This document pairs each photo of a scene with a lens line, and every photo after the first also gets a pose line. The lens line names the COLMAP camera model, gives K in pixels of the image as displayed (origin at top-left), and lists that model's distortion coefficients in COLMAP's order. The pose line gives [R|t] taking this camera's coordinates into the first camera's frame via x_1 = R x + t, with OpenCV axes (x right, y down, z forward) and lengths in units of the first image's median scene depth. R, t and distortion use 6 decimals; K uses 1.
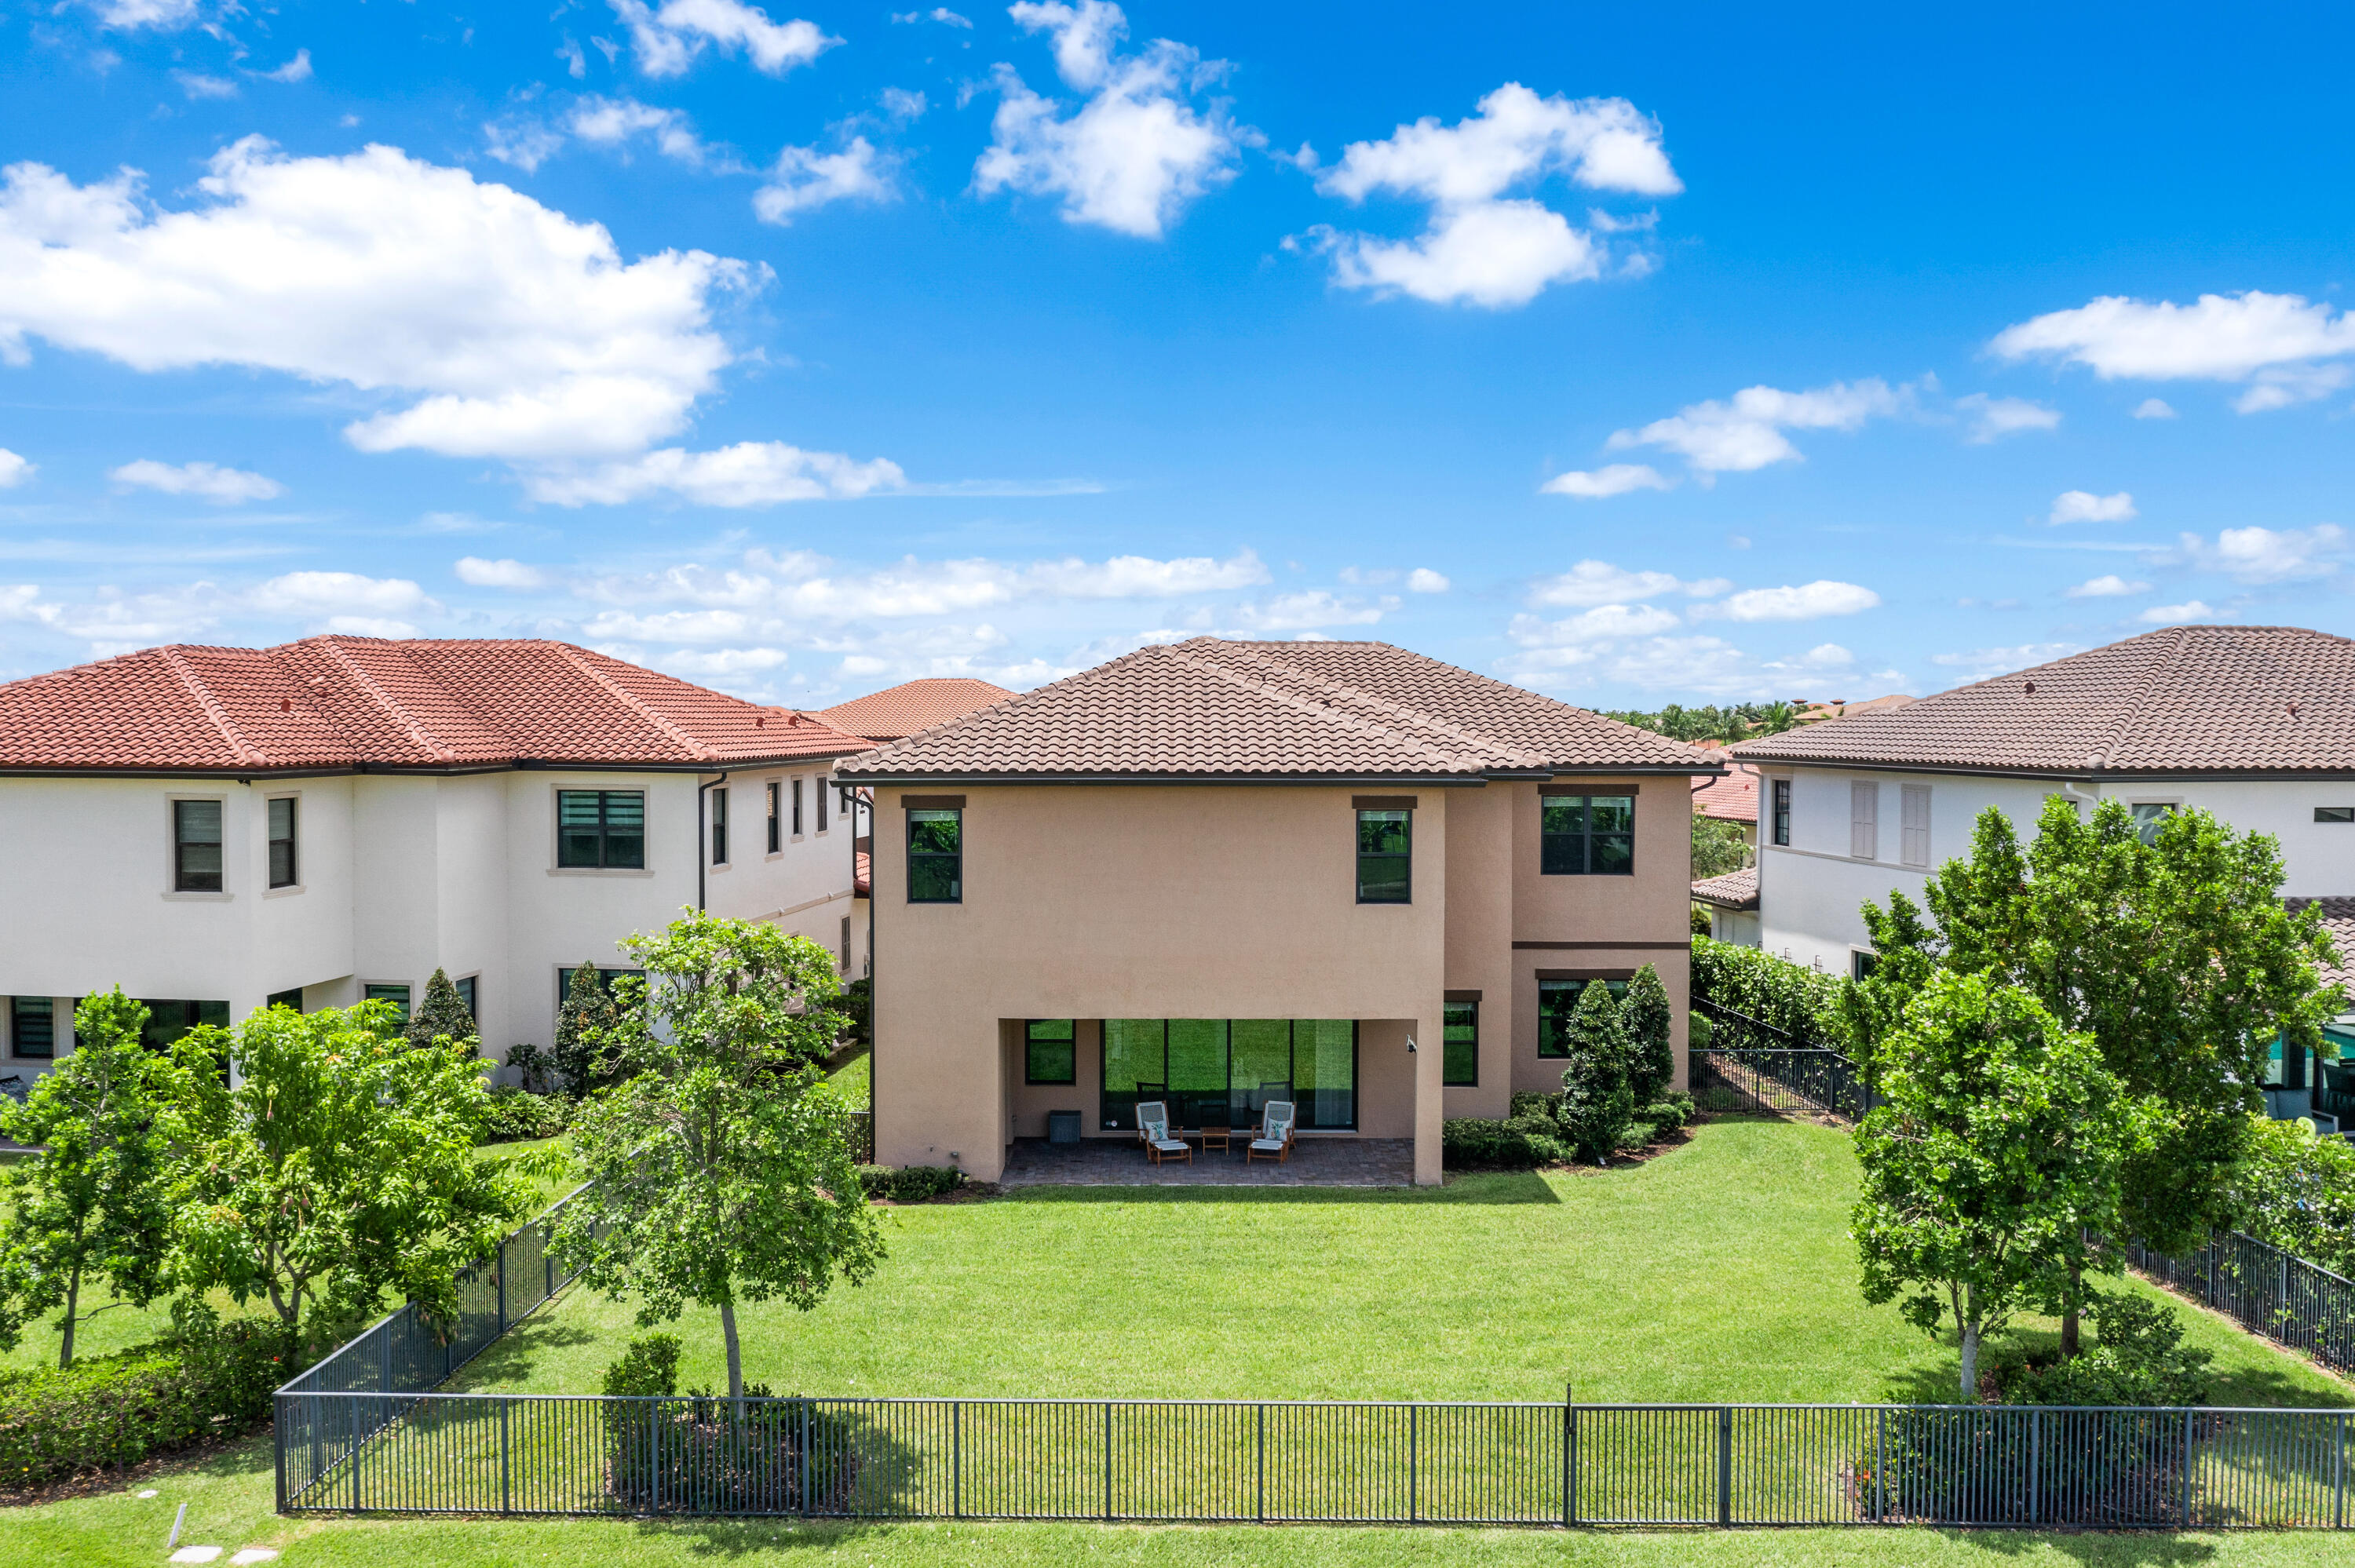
lens RADIAL K [[1885.7, 0, 1177.5], [0, 1885.7, 784.0], [0, 0, 1]] dist [-0.015077, 0.001919]
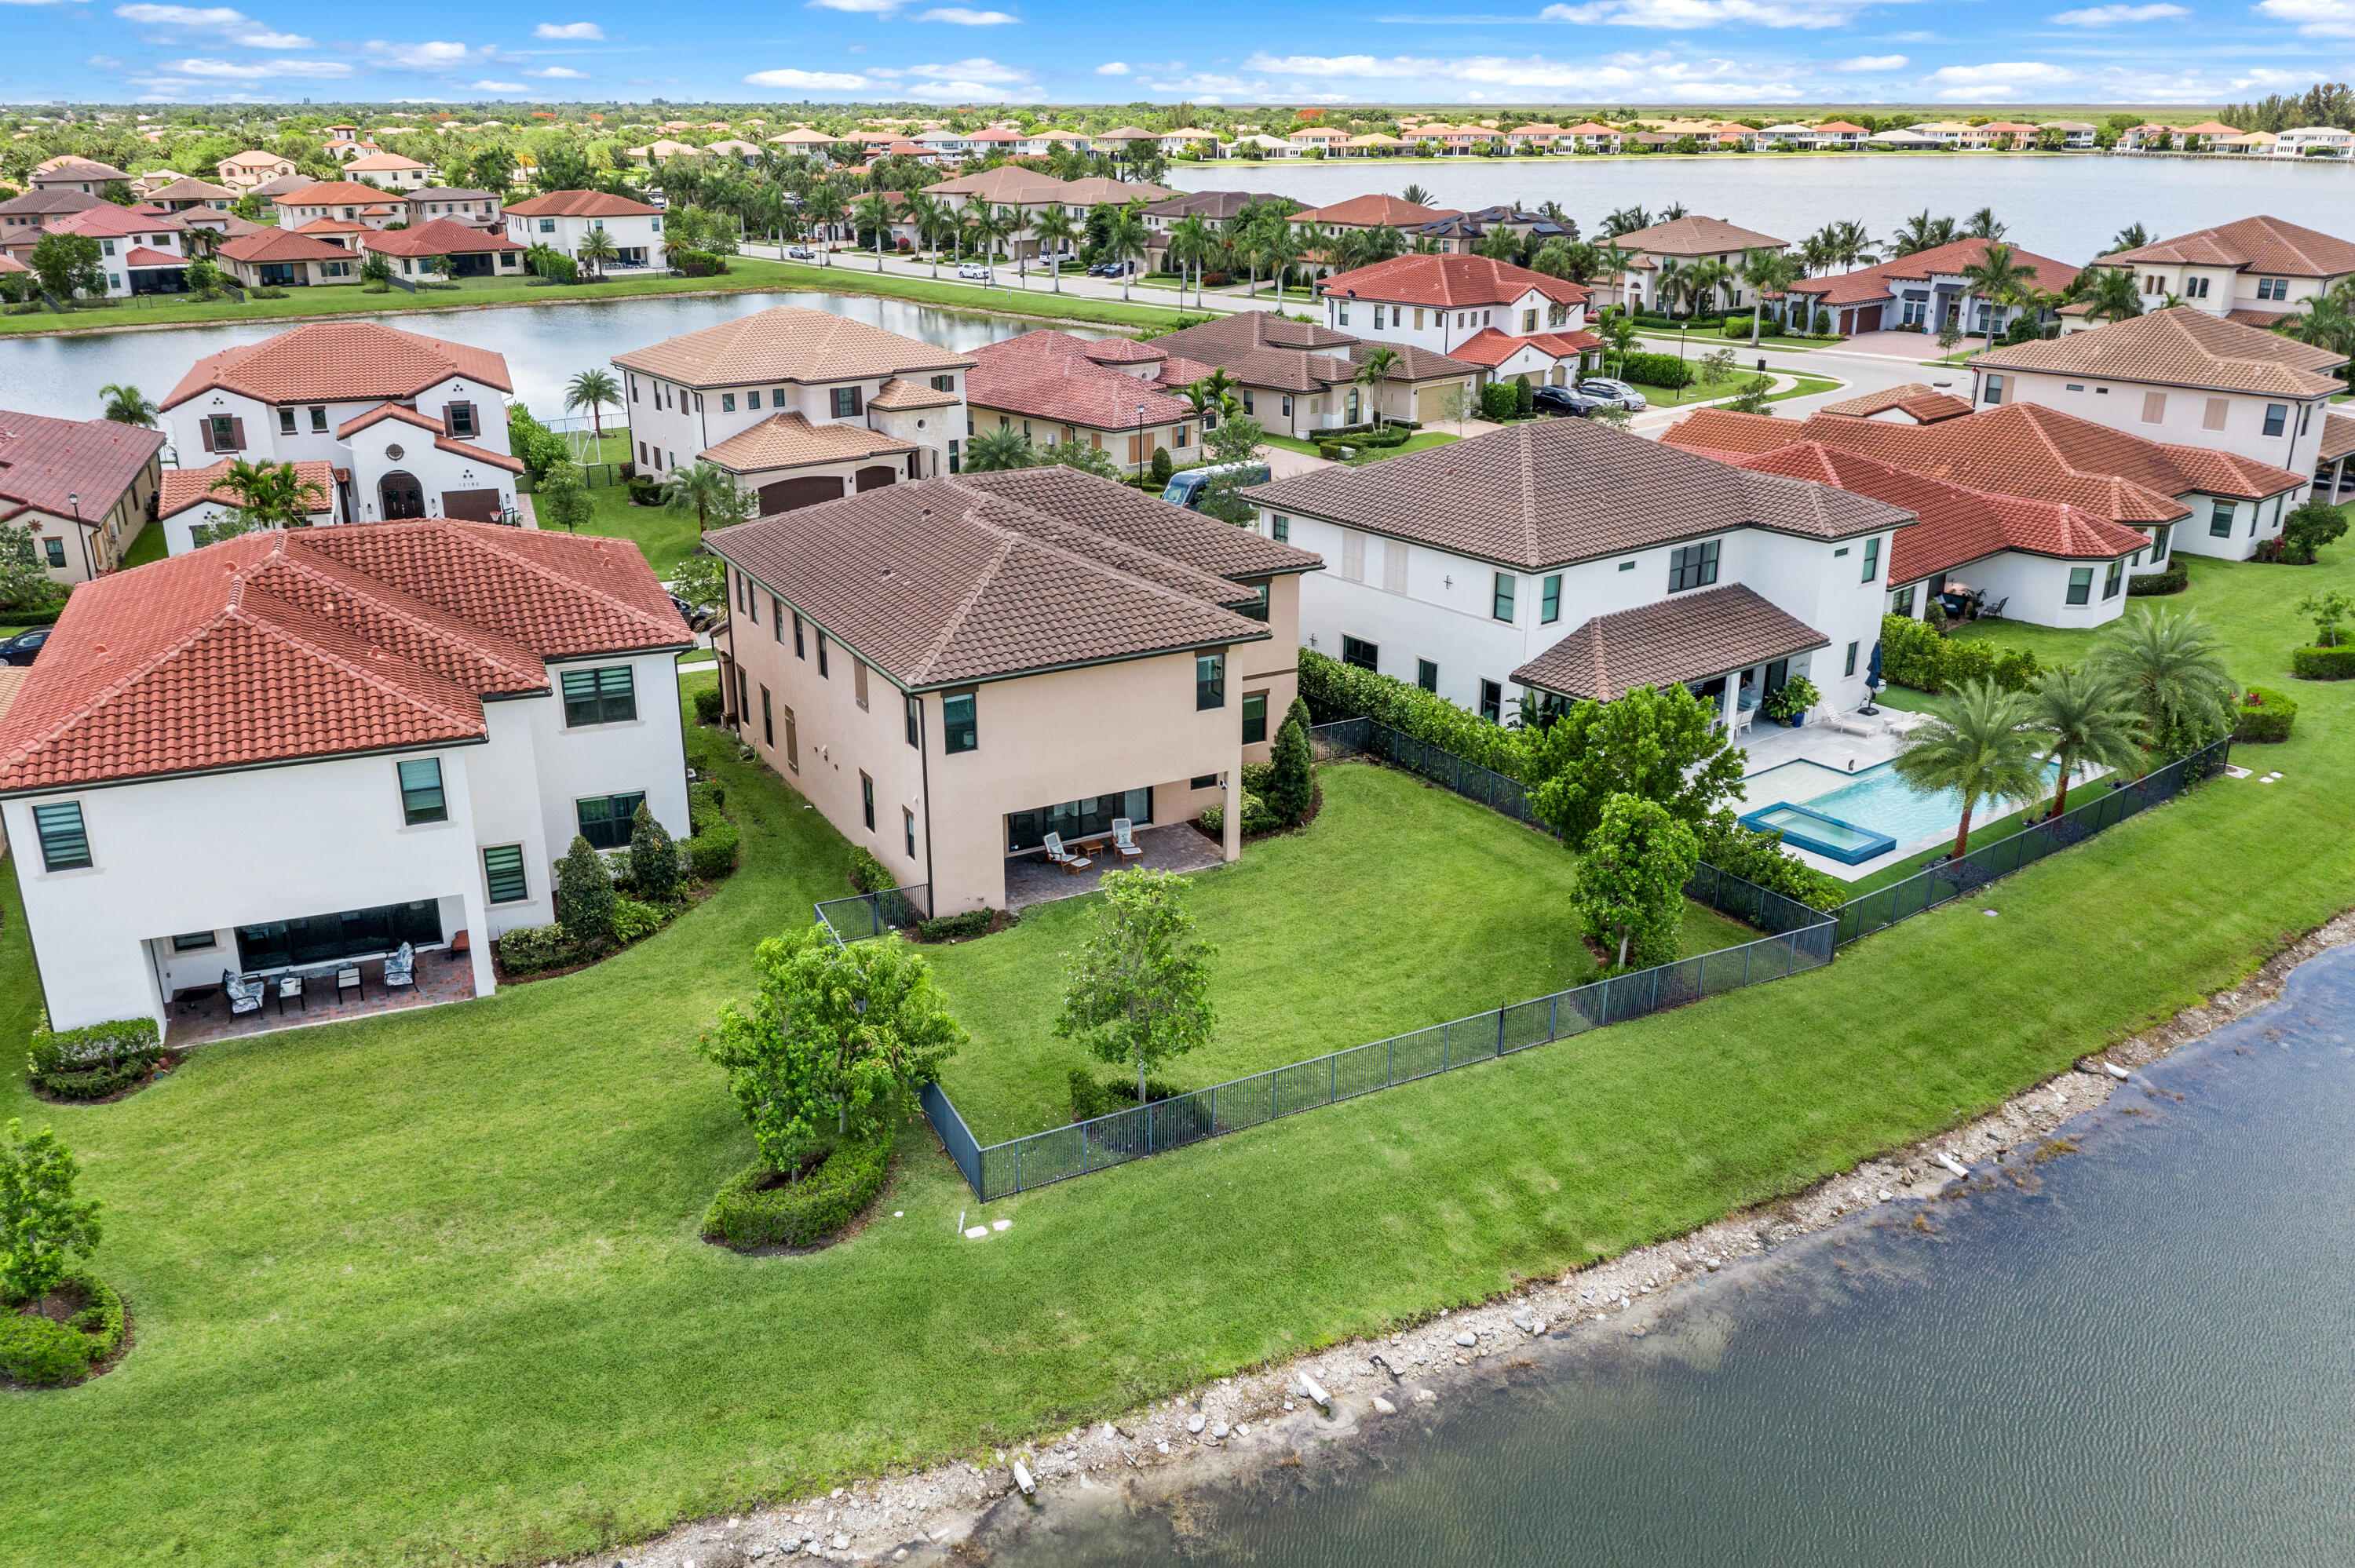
lens RADIAL K [[1880.2, 0, 1177.5], [0, 1880.2, 784.0], [0, 0, 1]] dist [-0.017684, 0.003884]
pose [[0.871446, -0.168949, 0.460477, -0.699903], [0.014742, 0.947403, 0.319703, -0.410728], [-0.490270, -0.271815, 0.828101, -0.391018]]
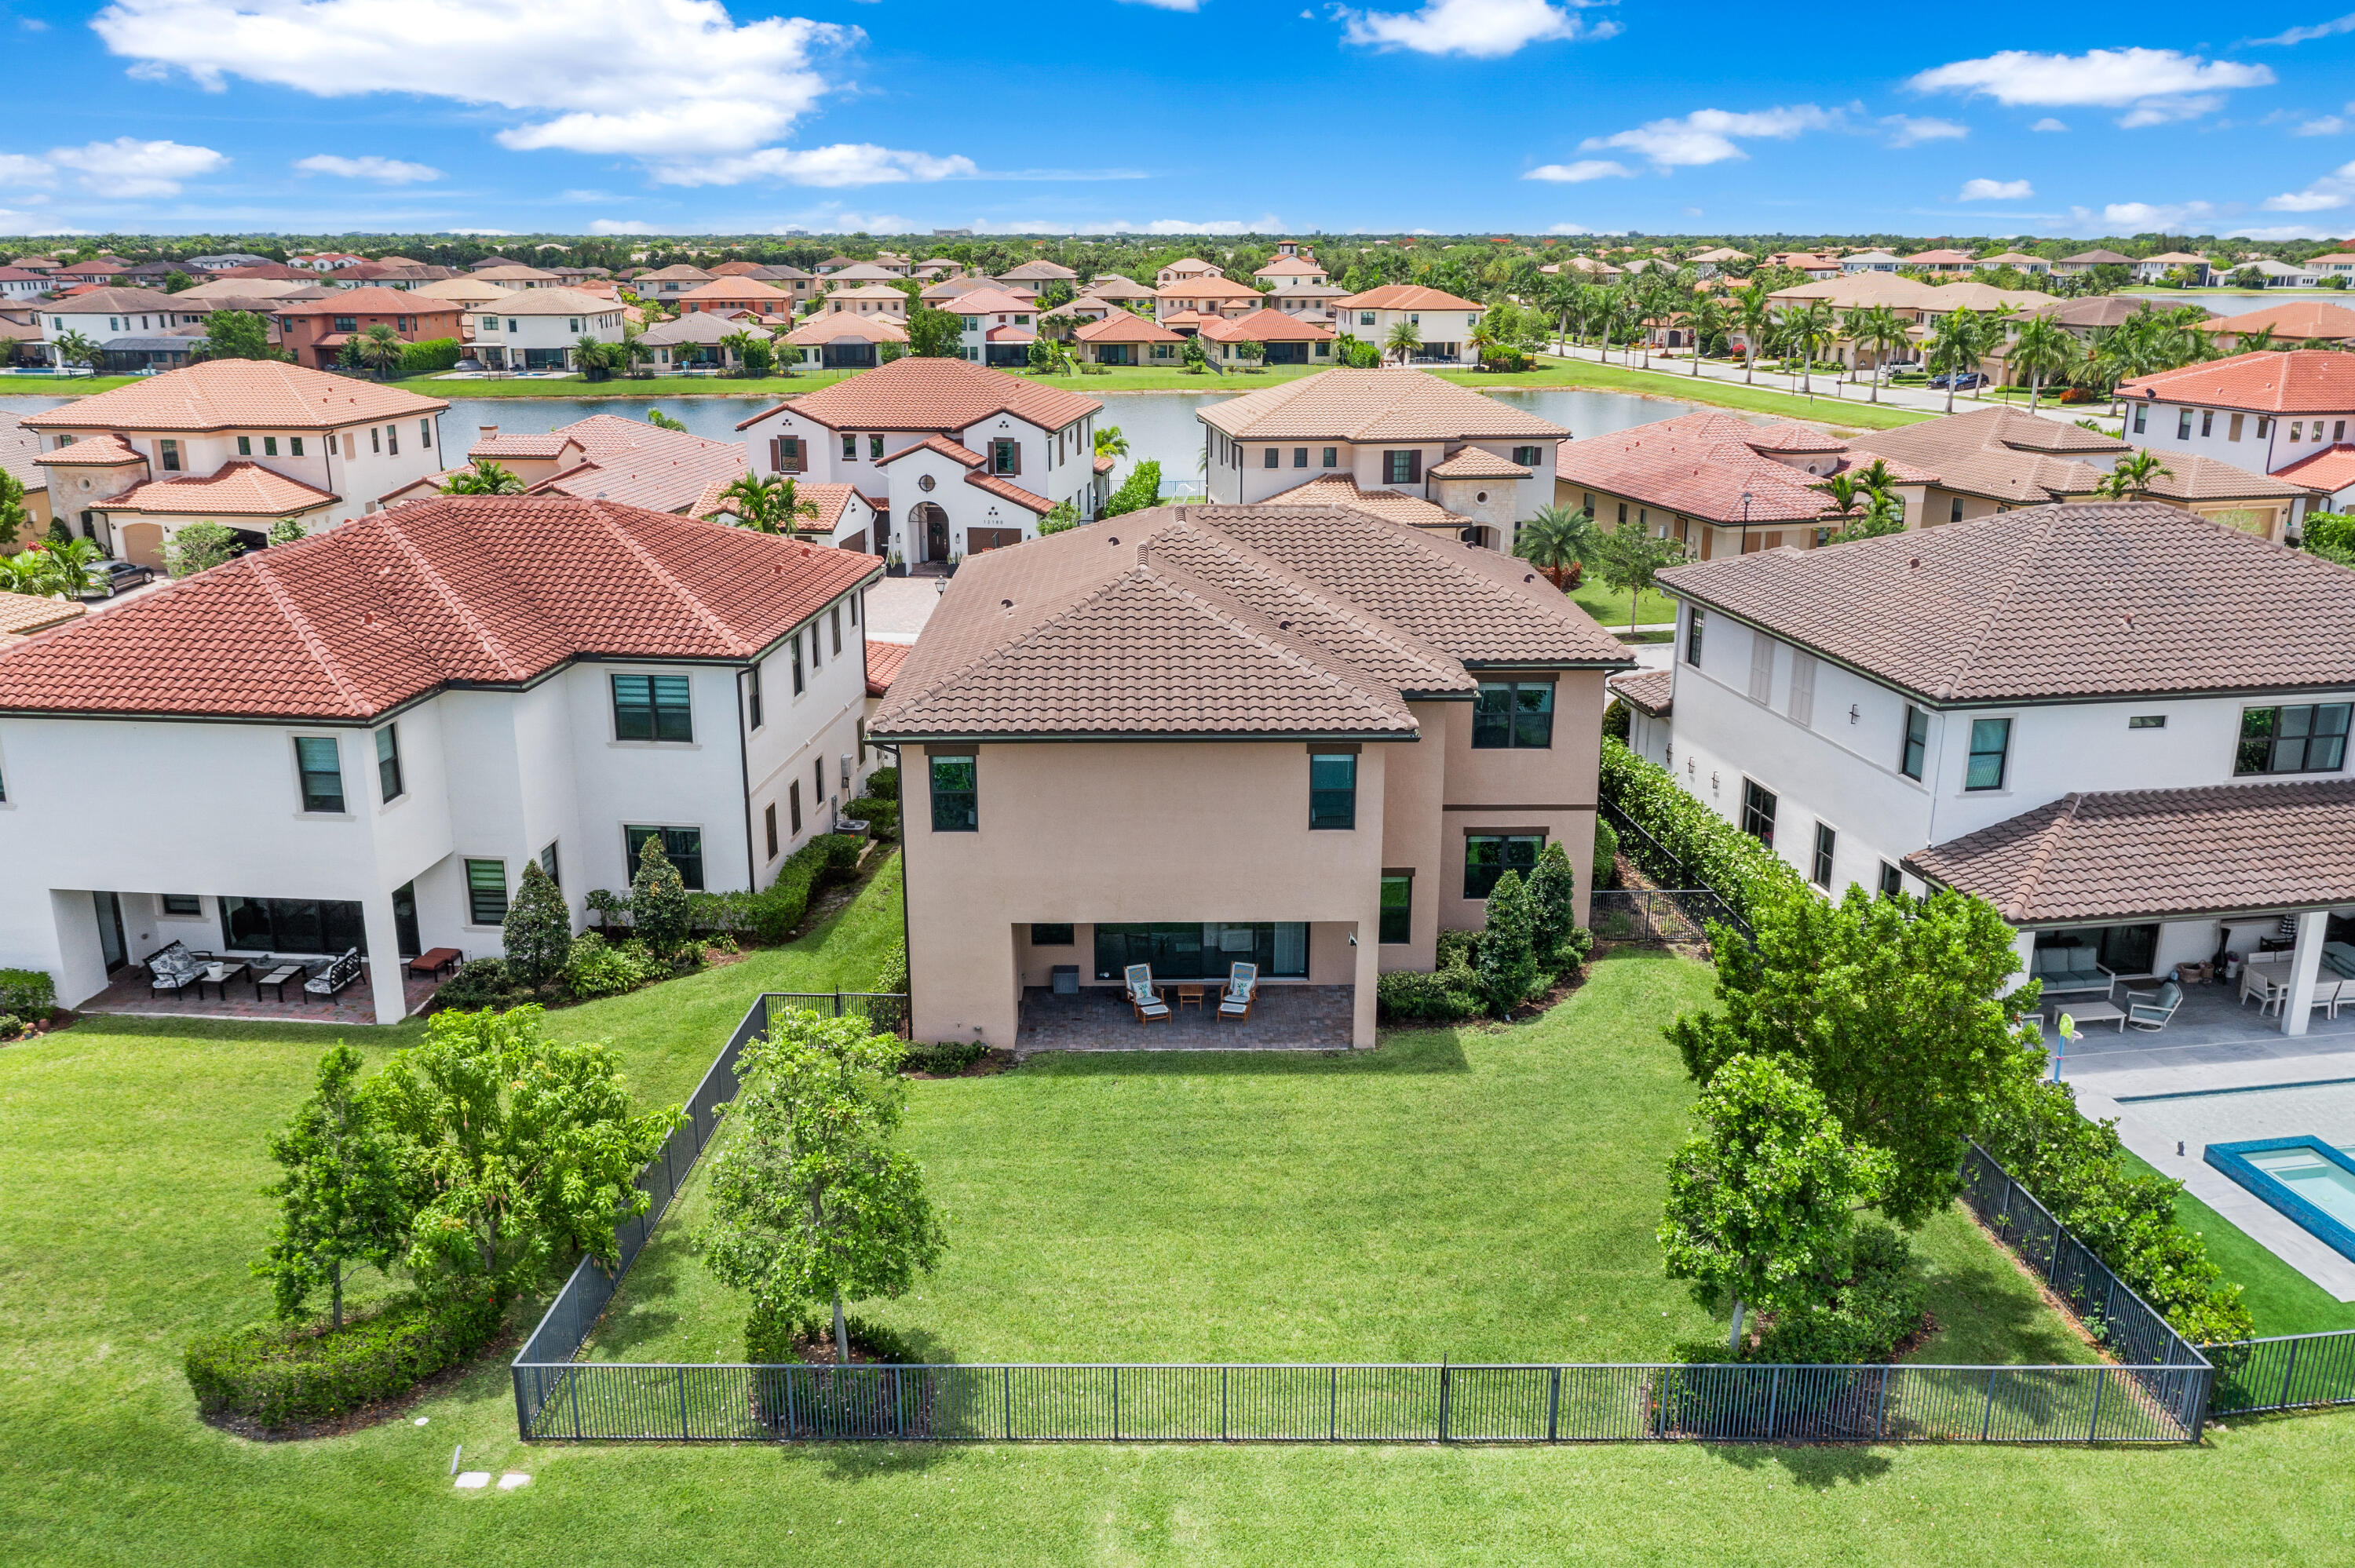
lens RADIAL K [[1880.2, 0, 1177.5], [0, 1880.2, 784.0], [0, 0, 1]] dist [-0.017684, 0.003884]
pose [[0.999886, -0.005157, 0.014181, -0.005097], [0.001428, 0.967905, 0.251311, -0.265148], [-0.015022, -0.251262, 0.967803, -0.143487]]
